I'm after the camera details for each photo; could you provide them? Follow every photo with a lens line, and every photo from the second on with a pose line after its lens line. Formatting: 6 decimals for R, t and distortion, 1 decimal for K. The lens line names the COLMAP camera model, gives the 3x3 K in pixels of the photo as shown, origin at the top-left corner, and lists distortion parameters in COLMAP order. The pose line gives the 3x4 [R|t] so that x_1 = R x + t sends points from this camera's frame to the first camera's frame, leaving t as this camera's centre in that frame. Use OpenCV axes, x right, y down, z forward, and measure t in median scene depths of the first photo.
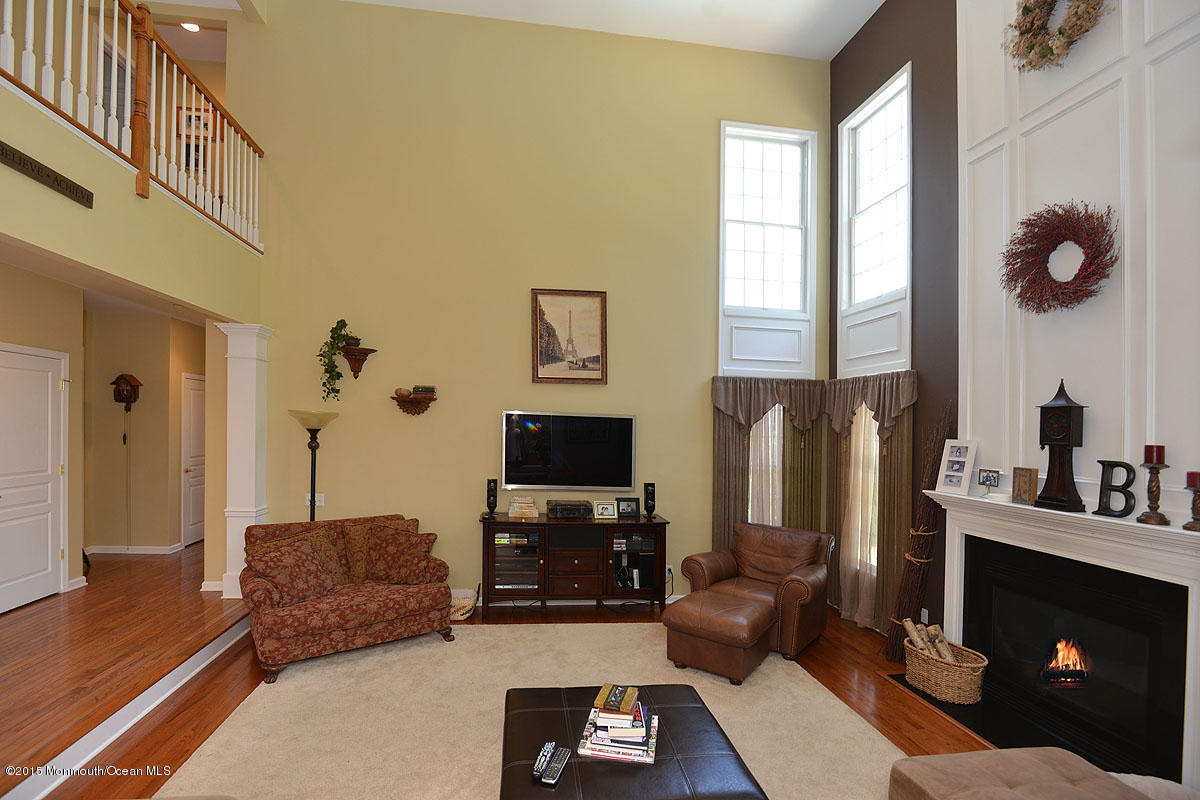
lens RADIAL K [[561.3, 0, 560.9], [0, 561.3, 420.2], [0, 0, 1]] dist [0.003387, -0.011927]
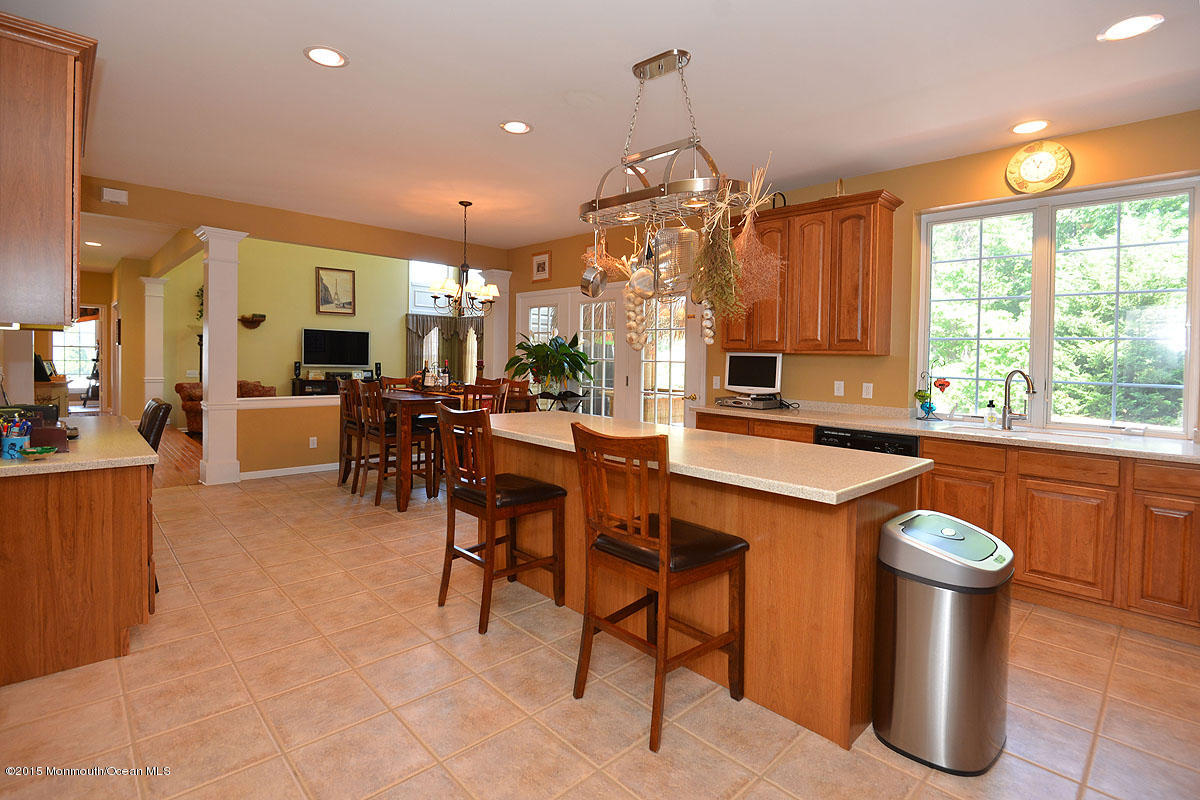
lens RADIAL K [[561.3, 0, 611.8], [0, 561.3, 367.9], [0, 0, 1]] dist [0.003387, -0.011927]
pose [[0.783138, -0.022917, 0.621425, -0.504478], [-0.005984, 0.998997, 0.044382, 0.033017], [-0.621819, -0.038476, 0.782215, -1.305663]]
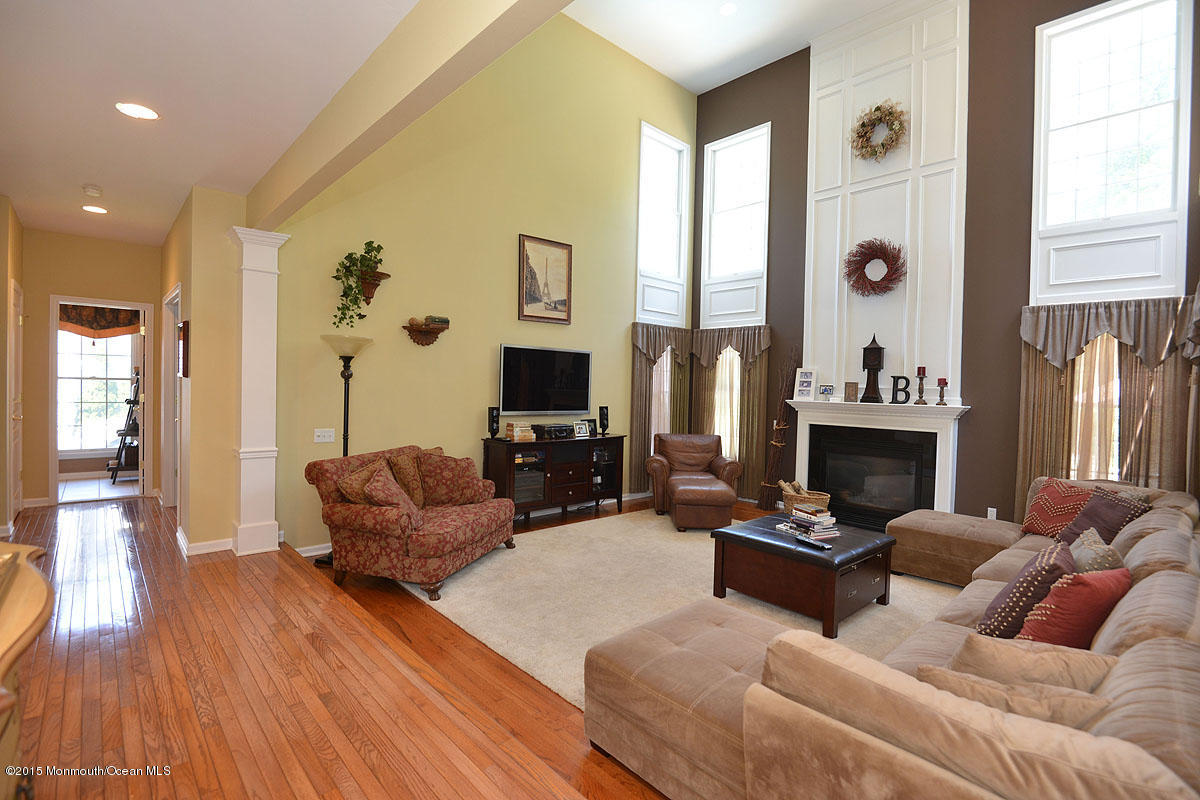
lens RADIAL K [[561.3, 0, 591.6], [0, 561.3, 395.5], [0, 0, 1]] dist [0.003387, -0.011927]
pose [[0.813099, -0.023078, 0.581668, -0.618548], [-0.004772, 0.998916, 0.046303, 0.033047], [-0.582106, -0.040424, 0.812108, 0.010877]]
